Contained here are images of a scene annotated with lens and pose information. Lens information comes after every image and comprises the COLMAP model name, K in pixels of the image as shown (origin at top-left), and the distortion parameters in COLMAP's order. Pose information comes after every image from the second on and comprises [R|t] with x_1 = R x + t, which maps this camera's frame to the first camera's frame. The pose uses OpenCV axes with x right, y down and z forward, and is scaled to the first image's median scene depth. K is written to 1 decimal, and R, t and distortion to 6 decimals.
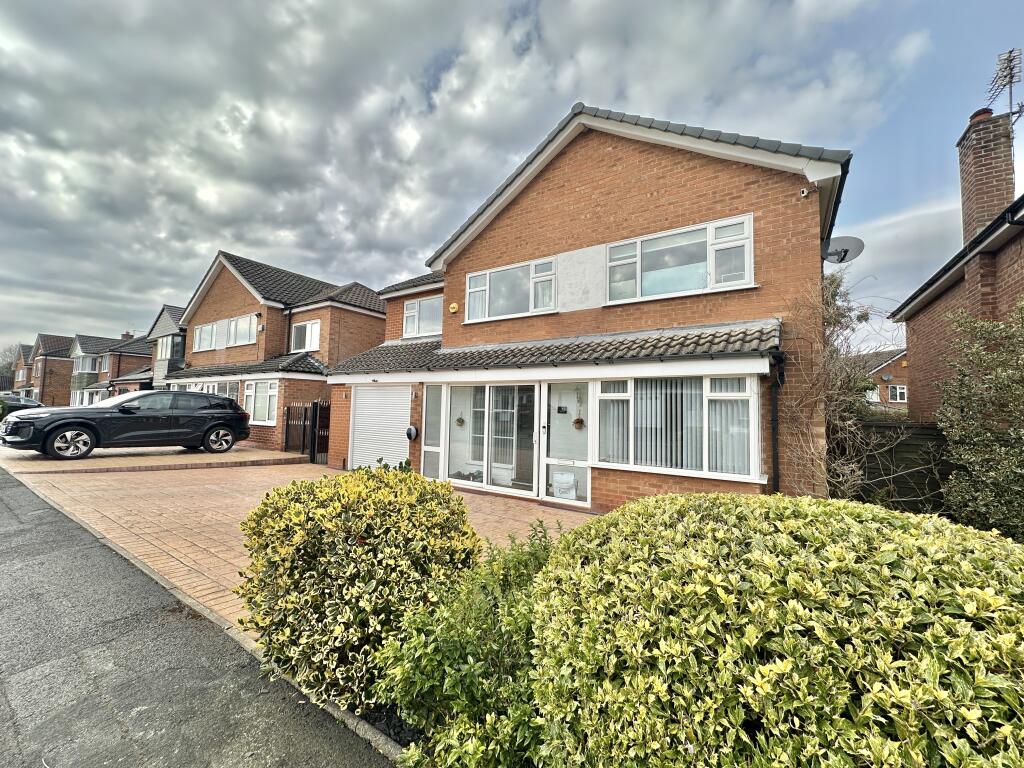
lens RADIAL K [[411.4, 0, 506.6], [0, 411.4, 388.9], [0, 0, 1]] dist [-0.006525, 0.002085]
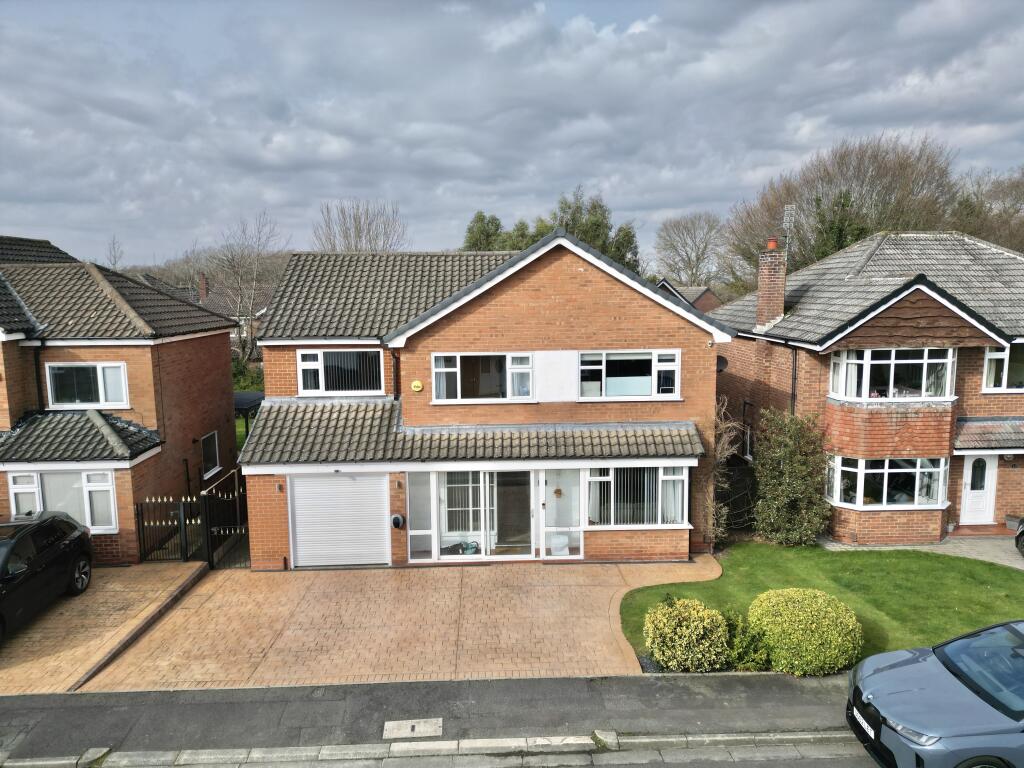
lens RADIAL K [[728.6, 0, 507.5], [0, 728.6, 387.3], [0, 0, 1]] dist [0.067592, -0.046741]
pose [[0.806080, -0.116043, 0.580318, -1.108312], [-0.000257, 0.980519, 0.196426, -0.617614], [-0.591806, -0.158484, 0.790347, -0.564778]]
